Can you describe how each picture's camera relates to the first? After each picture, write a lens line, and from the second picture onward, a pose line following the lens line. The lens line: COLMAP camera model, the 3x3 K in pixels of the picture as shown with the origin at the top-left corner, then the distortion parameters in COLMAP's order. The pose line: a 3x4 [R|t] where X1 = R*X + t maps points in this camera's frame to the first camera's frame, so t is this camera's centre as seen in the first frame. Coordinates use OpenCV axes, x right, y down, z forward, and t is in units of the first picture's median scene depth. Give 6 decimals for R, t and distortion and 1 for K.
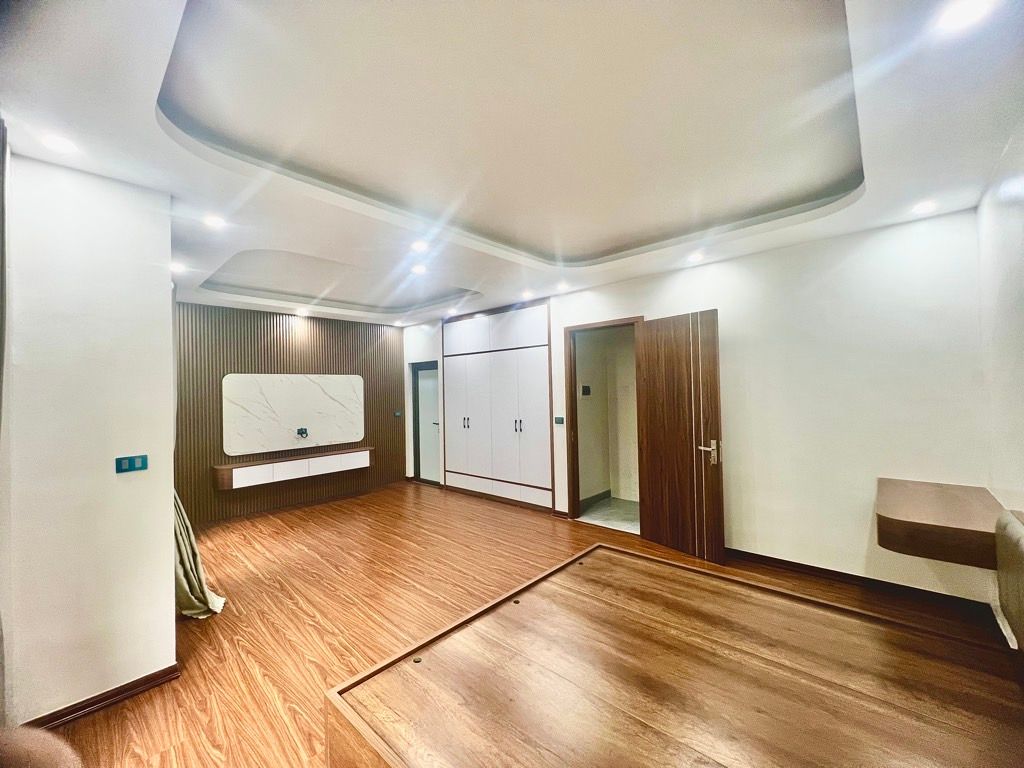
lens RADIAL K [[408.8, 0, 511.0], [0, 408.8, 386.1], [0, 0, 1]] dist [-0.002659, 0.000620]
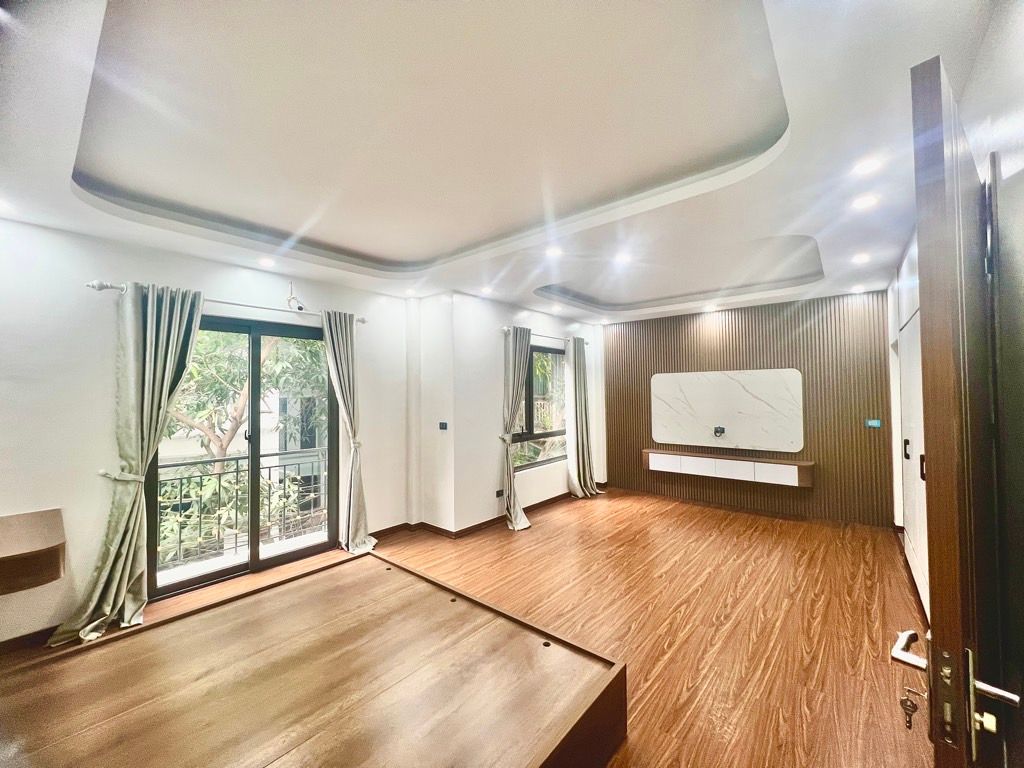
lens RADIAL K [[408.8, 0, 505.0], [0, 408.8, 386.1], [0, 0, 1]] dist [-0.002659, 0.000620]
pose [[0.024204, 0.005923, -0.999689, 0.503360], [0.018850, 0.999802, 0.006380, -0.010346], [0.999529, -0.018998, 0.024088, 0.532972]]
